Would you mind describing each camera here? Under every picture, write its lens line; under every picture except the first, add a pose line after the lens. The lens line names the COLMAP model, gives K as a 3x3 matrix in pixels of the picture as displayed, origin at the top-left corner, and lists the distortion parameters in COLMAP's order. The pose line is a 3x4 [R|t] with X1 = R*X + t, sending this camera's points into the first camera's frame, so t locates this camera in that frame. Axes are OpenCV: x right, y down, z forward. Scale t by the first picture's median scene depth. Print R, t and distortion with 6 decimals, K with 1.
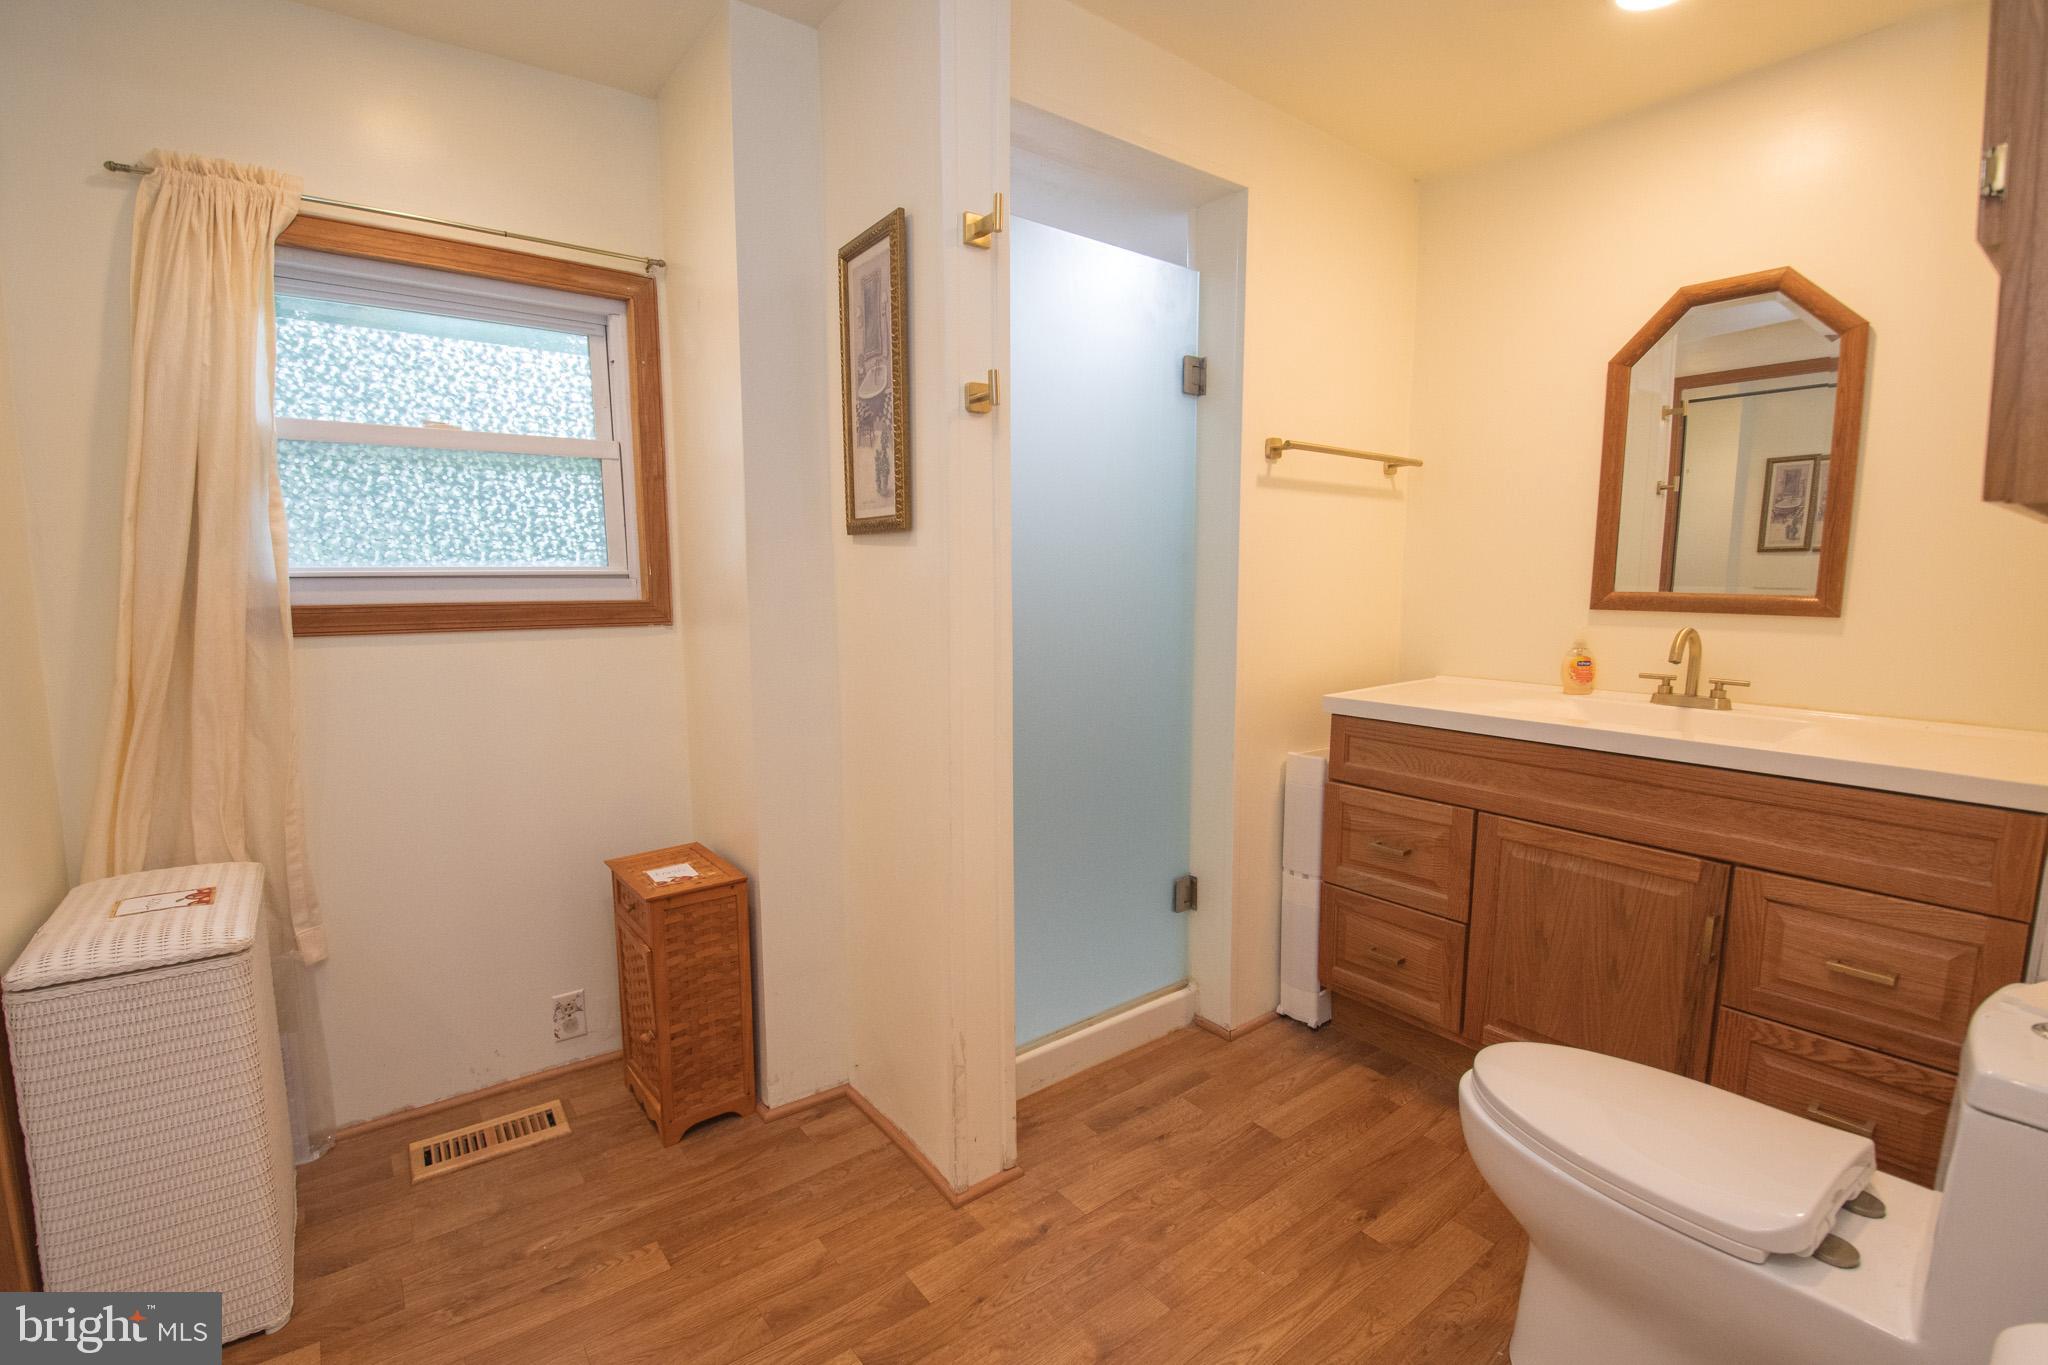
lens RADIAL K [[917.8, 0, 1030.3], [0, 917.8, 684.3], [0, 0, 1]] dist [-0.003410, -0.000509]
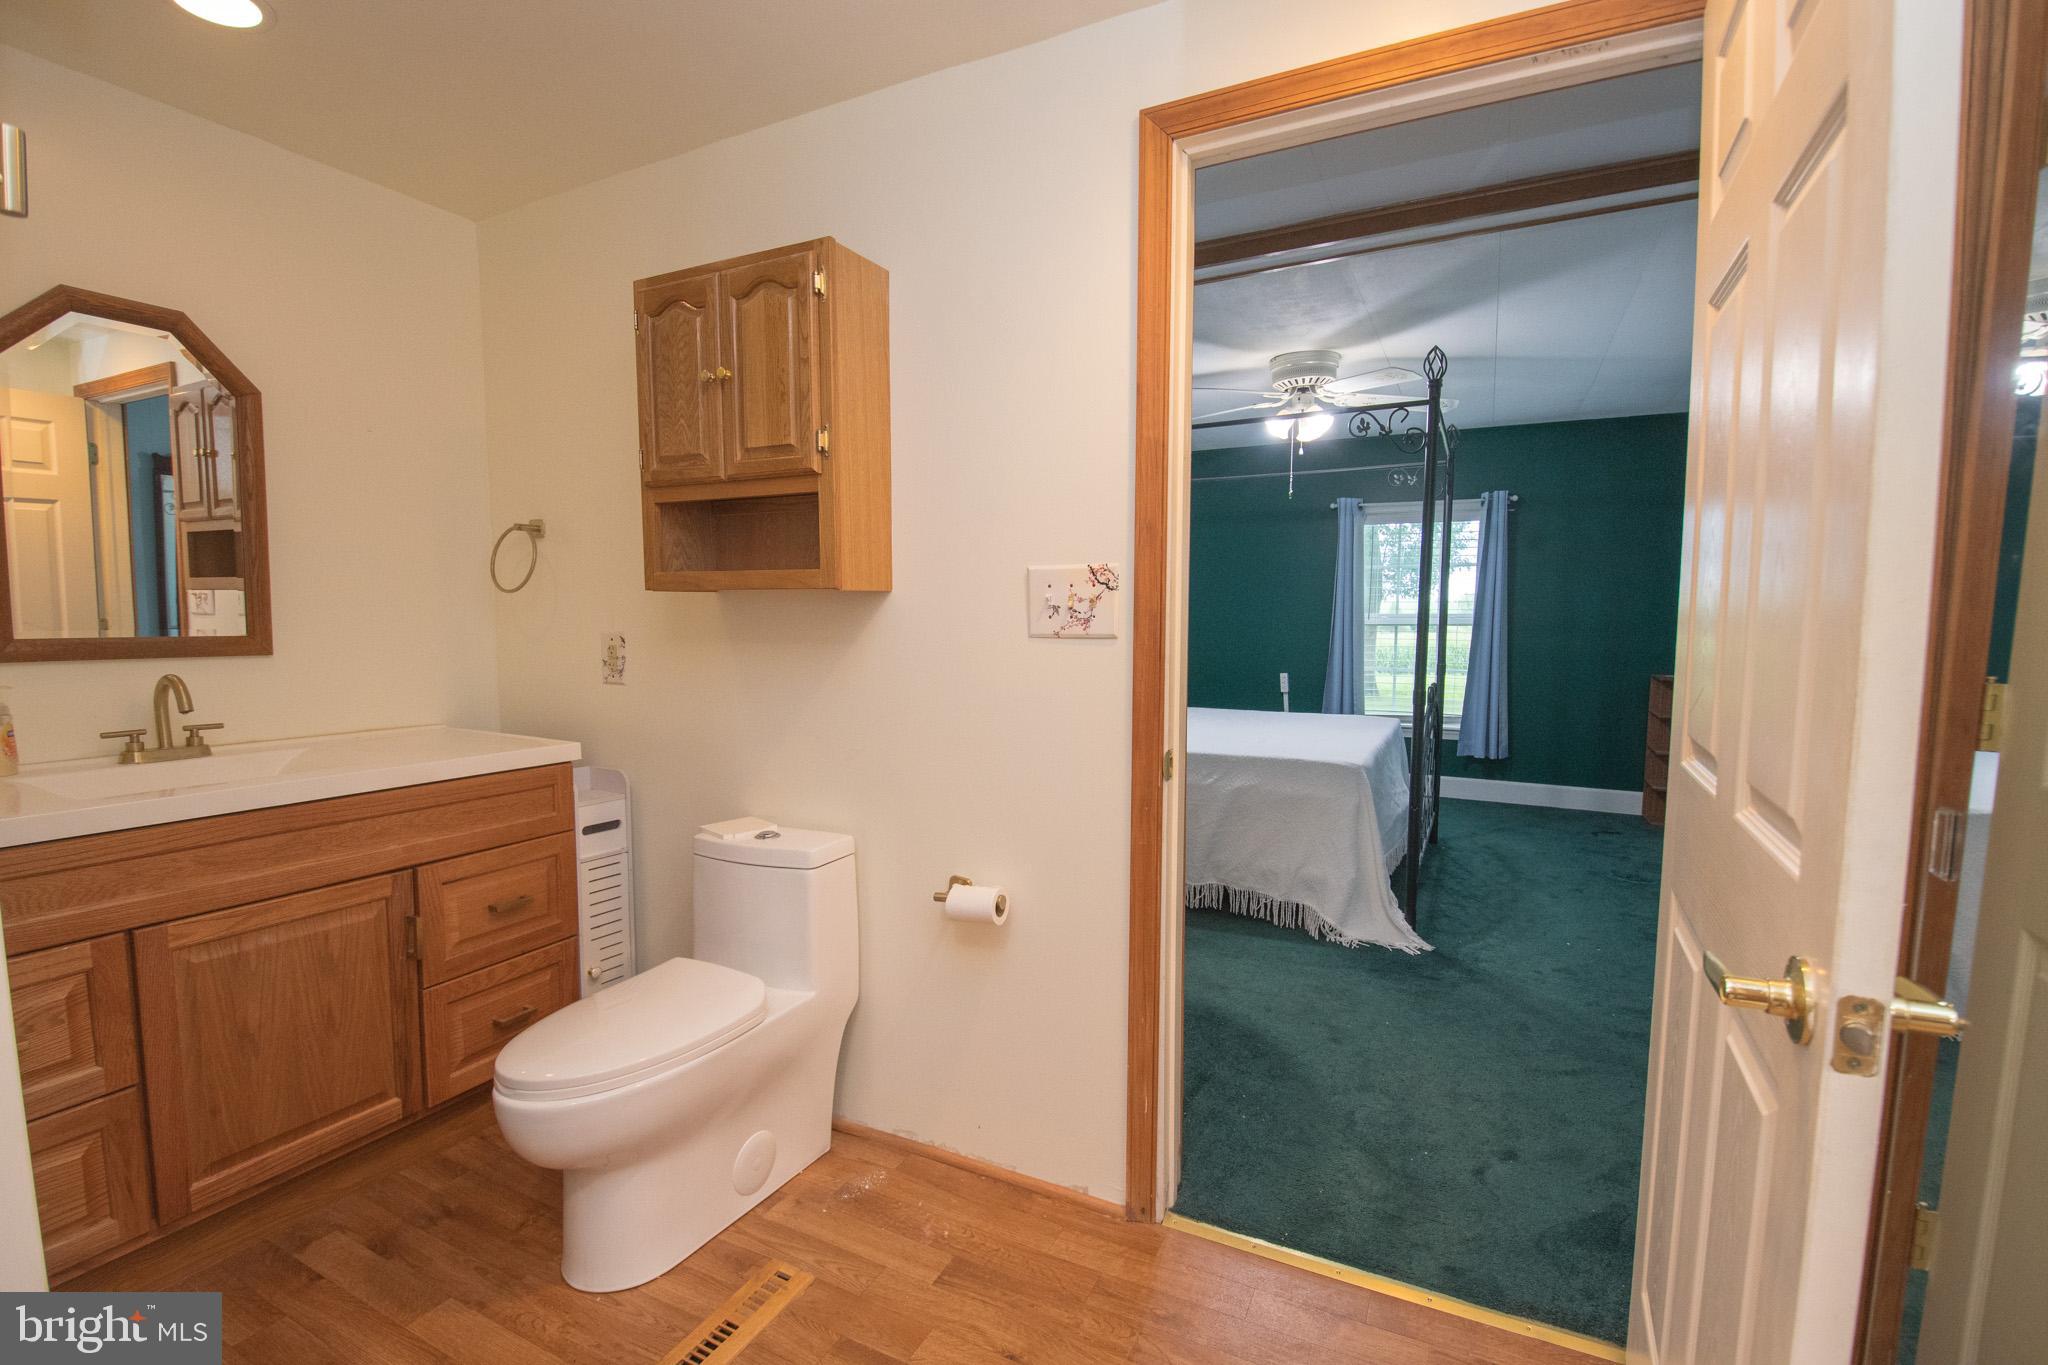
lens RADIAL K [[917.8, 0, 1030.3], [0, 917.8, 684.3], [0, 0, 1]] dist [-0.003410, -0.000509]
pose [[-0.418219, -0.073512, 0.905367, -0.518533], [0.105441, 0.986053, 0.128770, -0.085864], [-0.902206, 0.149317, -0.404635, 0.646114]]
